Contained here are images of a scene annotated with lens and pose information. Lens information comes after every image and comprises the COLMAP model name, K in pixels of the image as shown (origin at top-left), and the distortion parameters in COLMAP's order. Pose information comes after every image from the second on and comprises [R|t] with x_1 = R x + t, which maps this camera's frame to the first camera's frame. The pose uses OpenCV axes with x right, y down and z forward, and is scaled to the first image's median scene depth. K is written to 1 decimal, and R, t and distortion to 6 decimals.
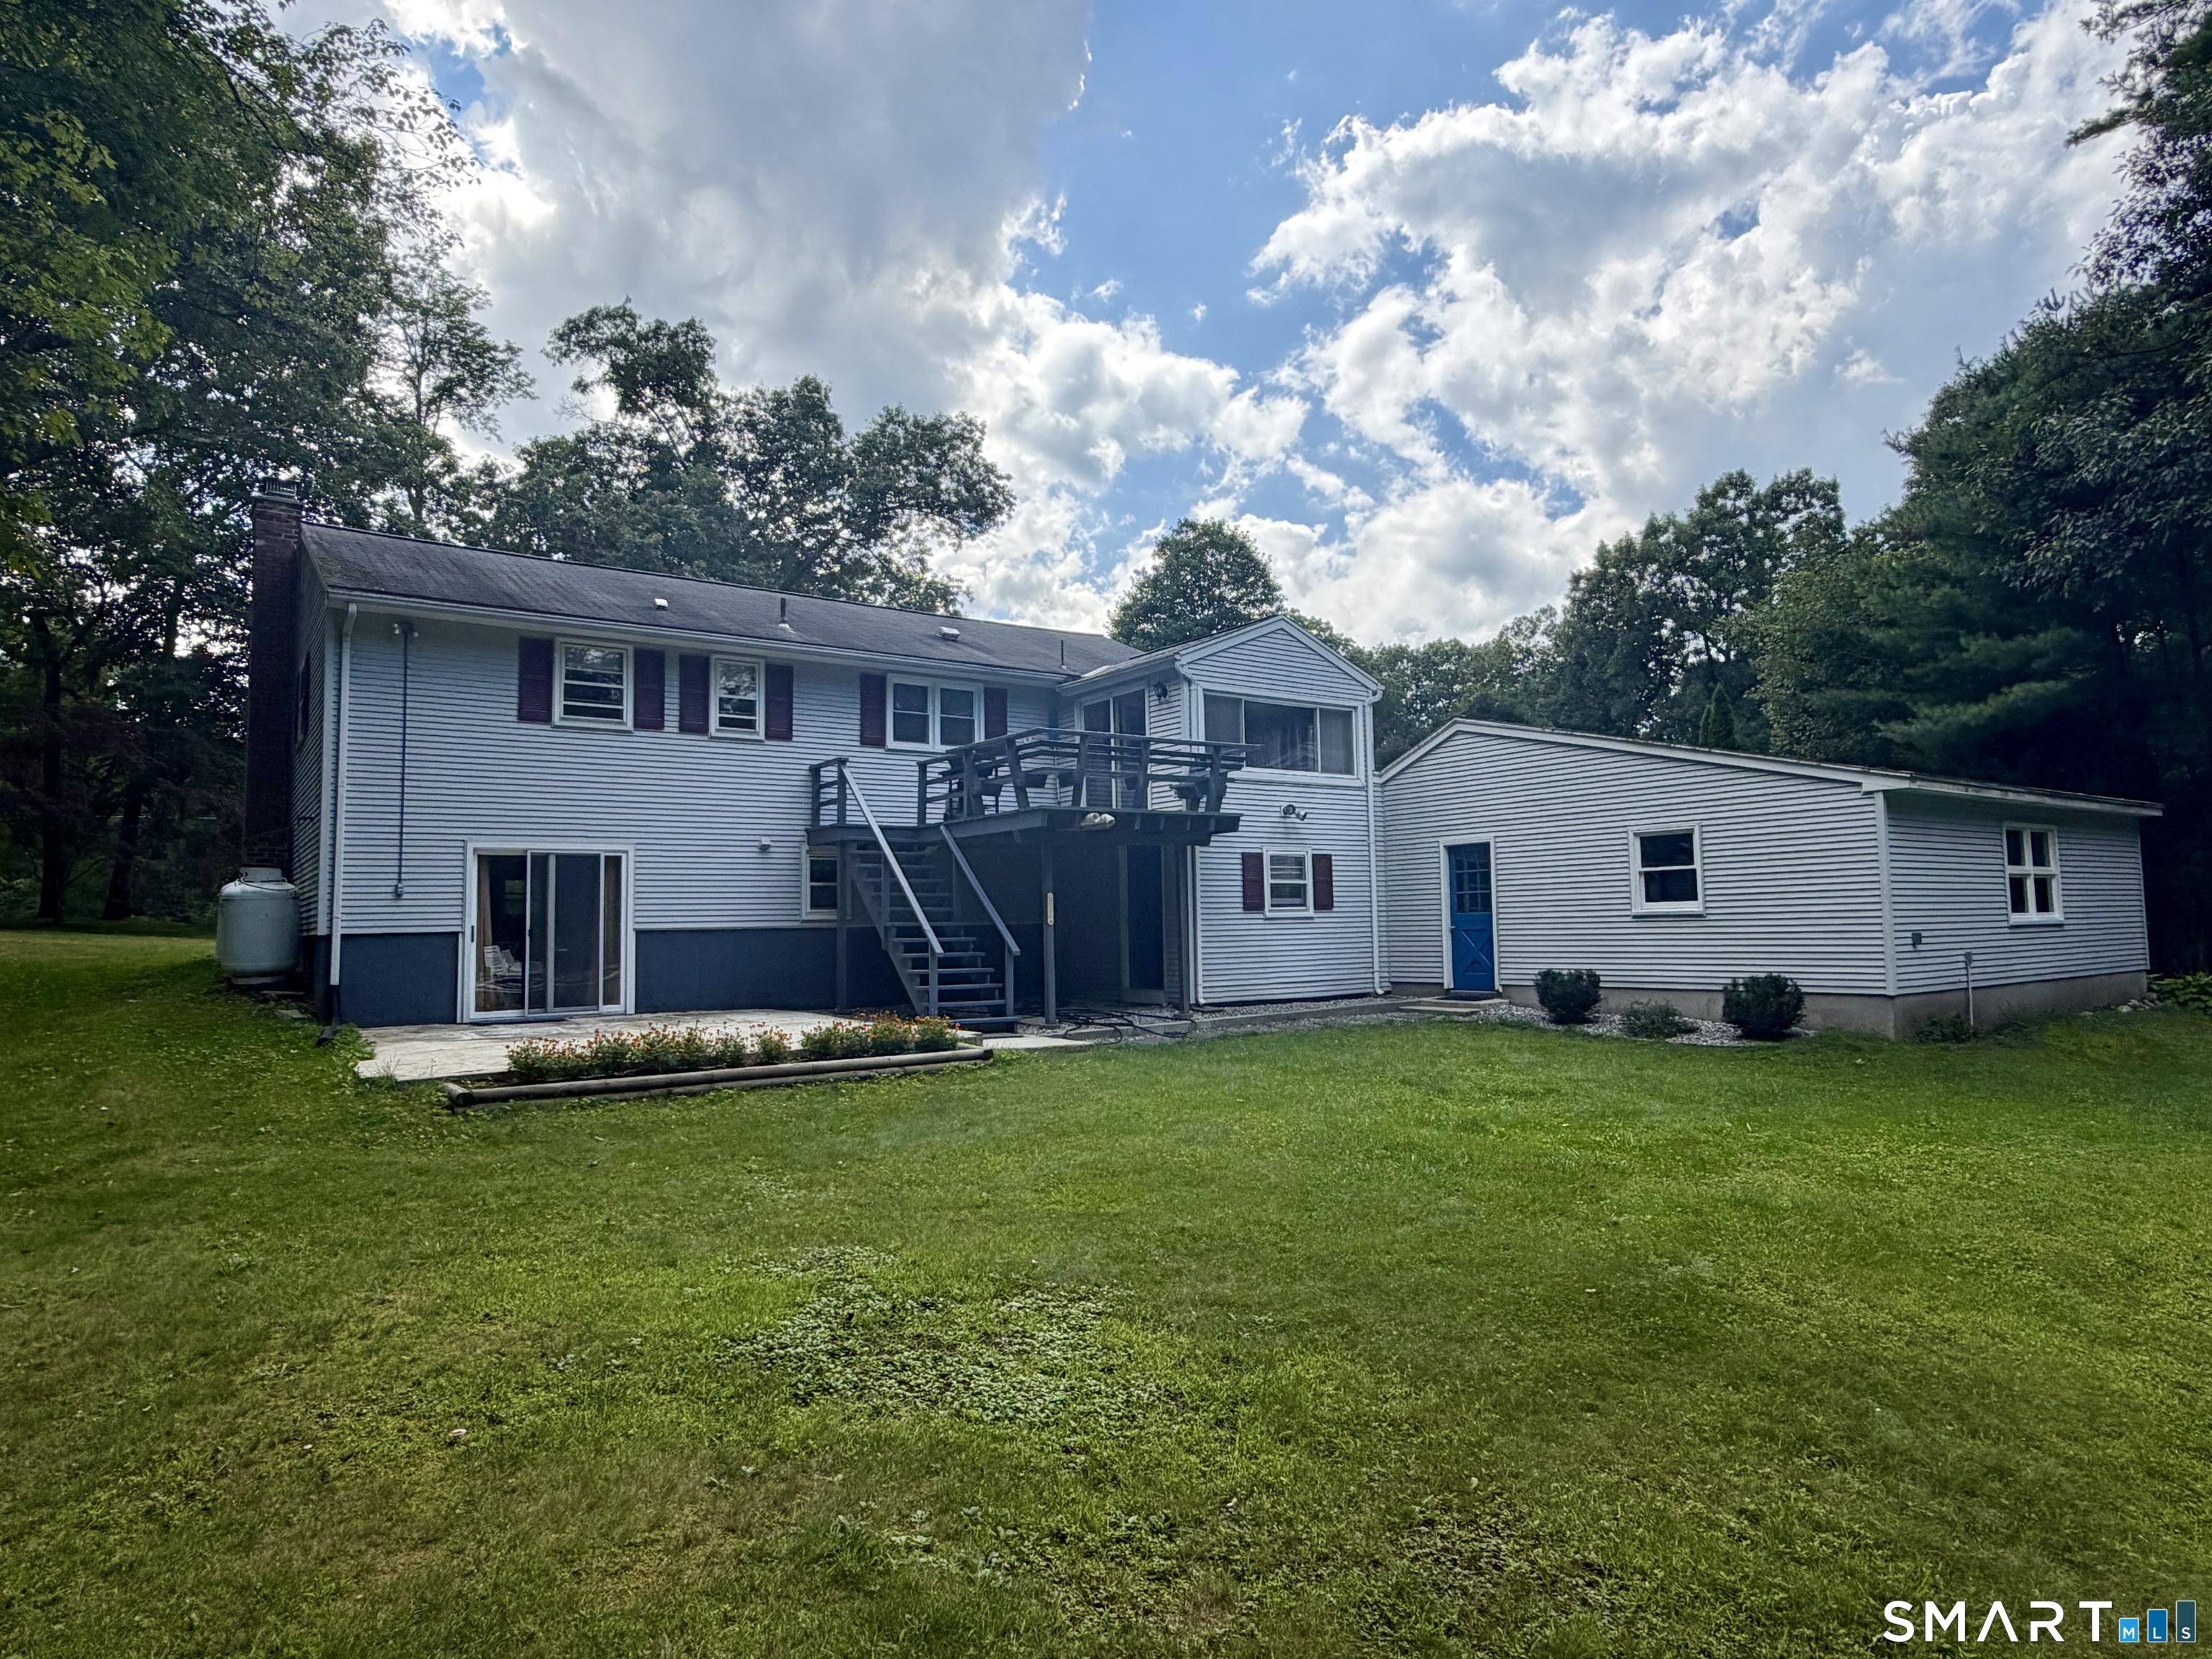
lens RADIAL K [[1312.0, 0, 1106.0], [0, 1312.0, 829.5], [0, 0, 1]] dist [-0.047514, -0.000849]
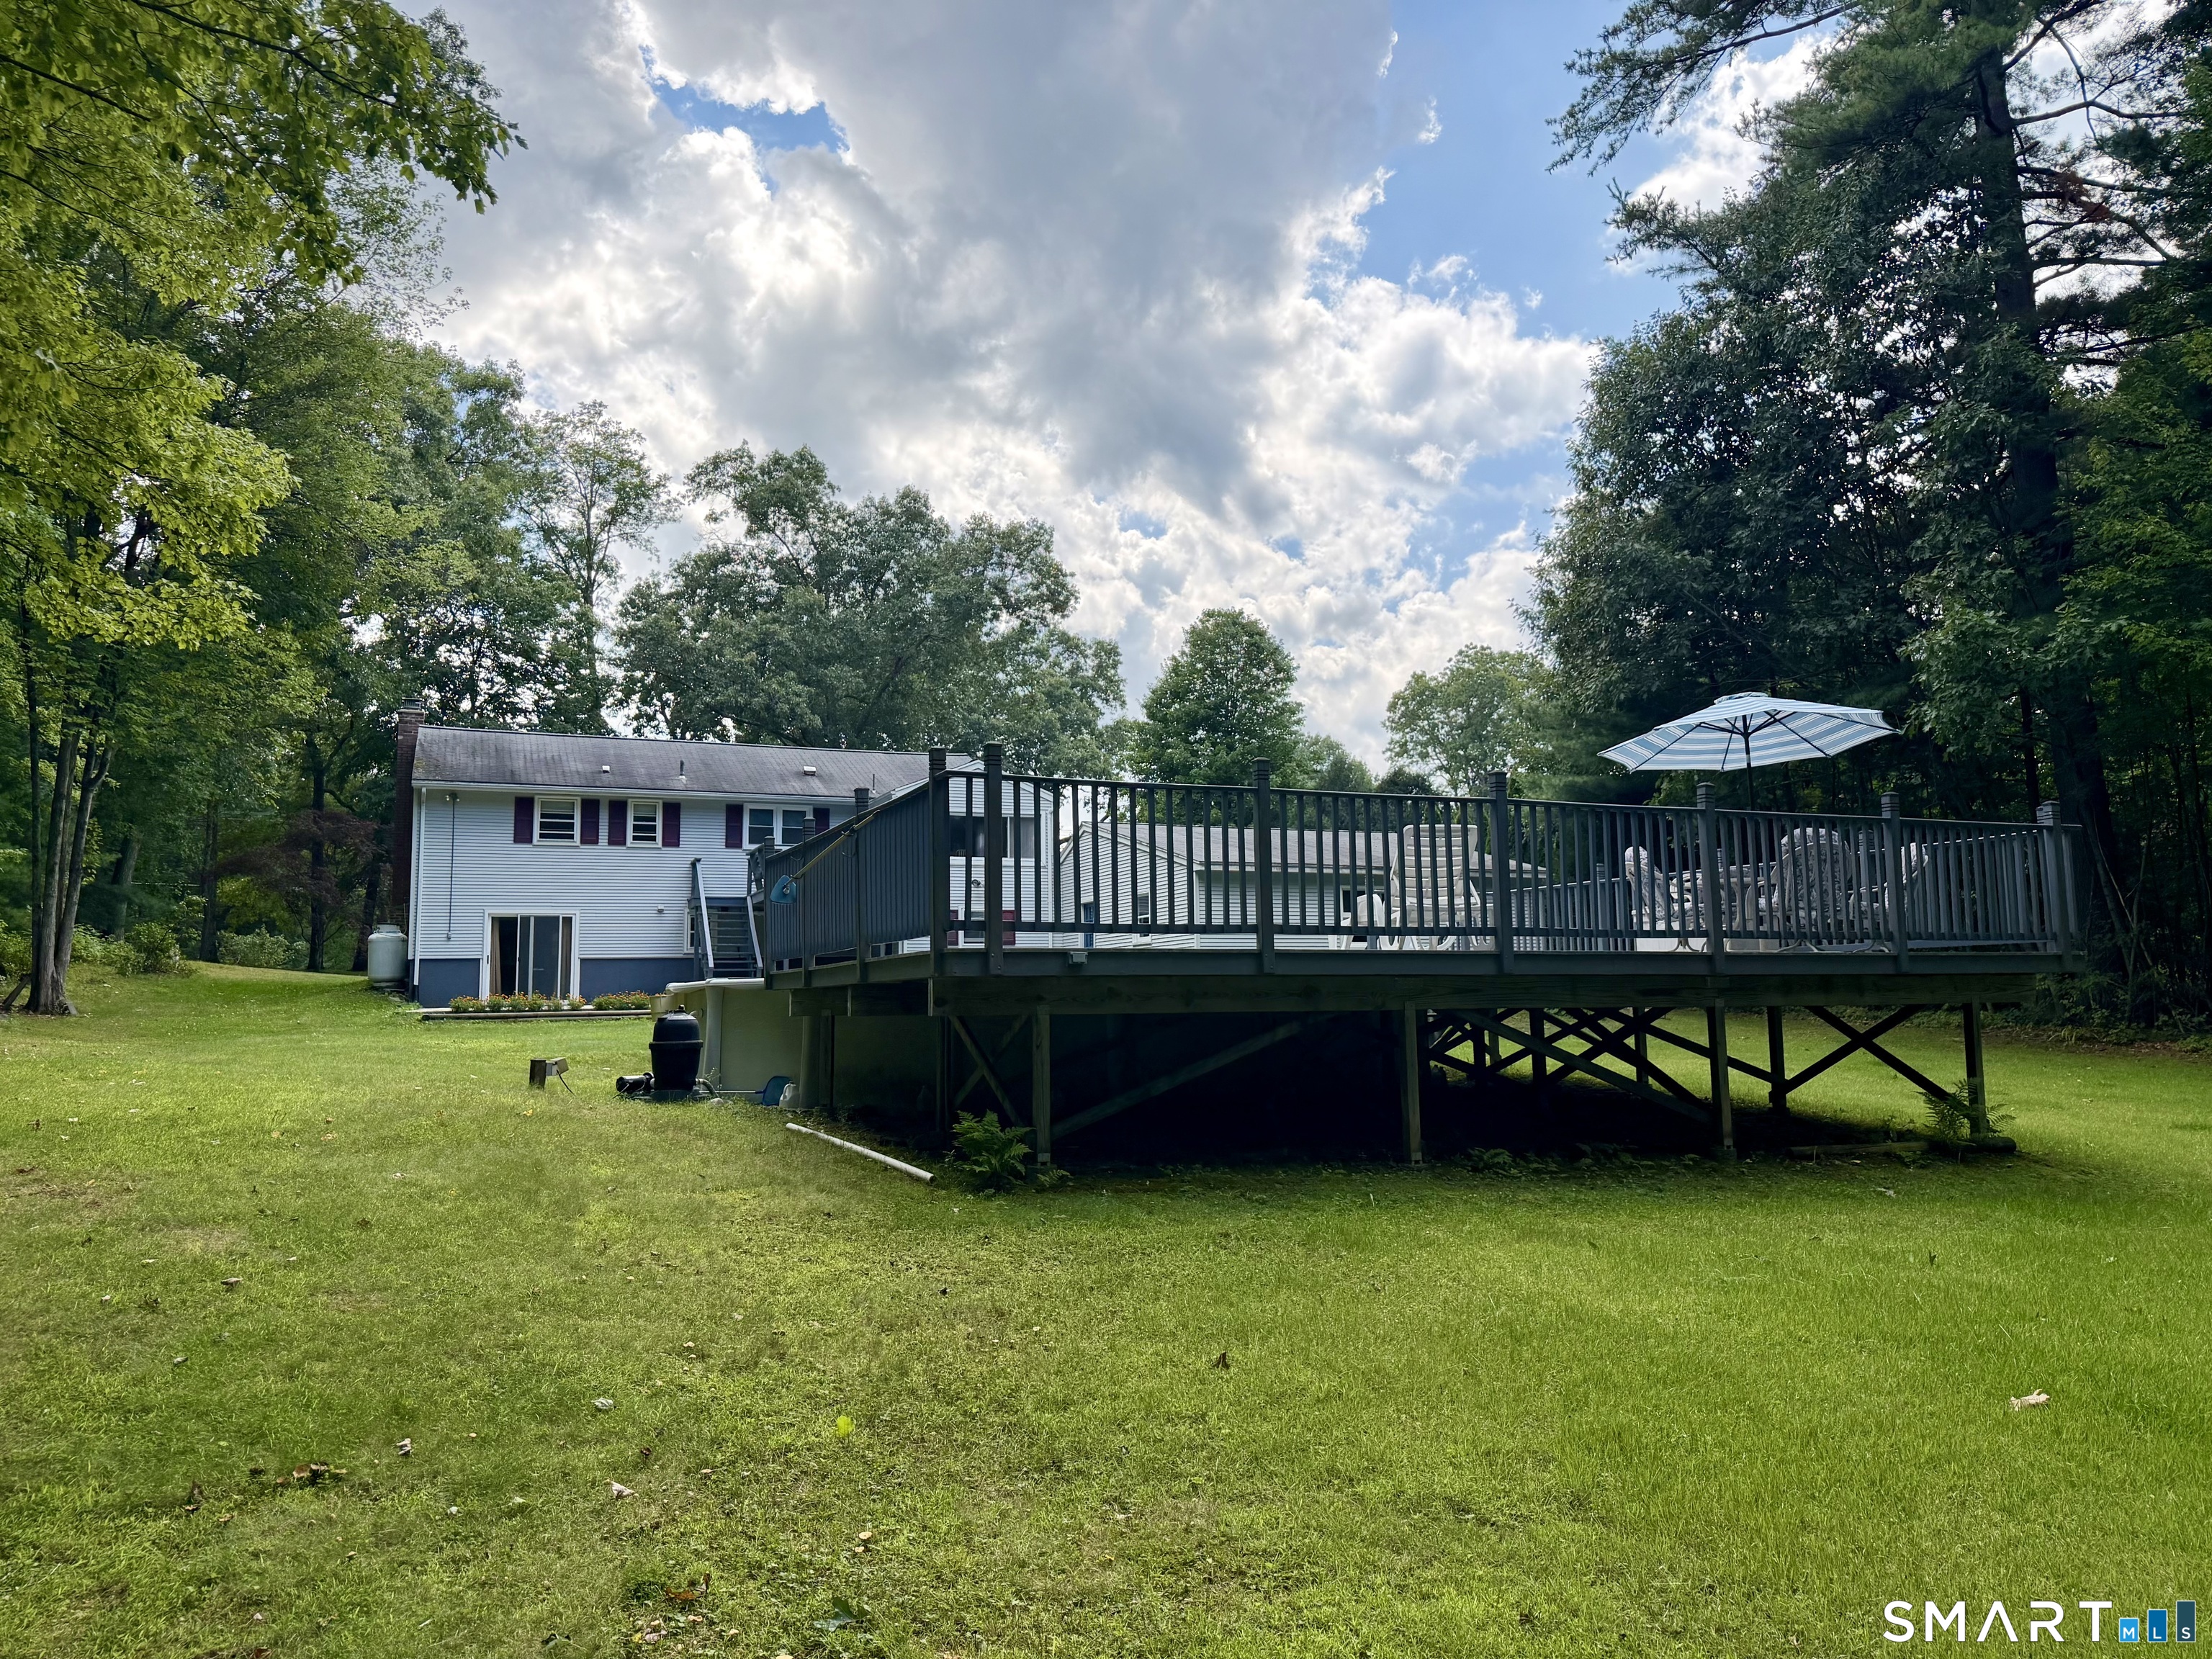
lens RADIAL K [[1539.9, 0, 1106.0], [0, 1539.9, 829.5], [0, 0, 1]] dist [0.002588, -0.001760]
pose [[0.975658, -0.022338, -0.218157, 0.716865], [0.014023, 0.999118, -0.039587, -0.004169], [0.218849, 0.035565, 0.975110, -0.801659]]
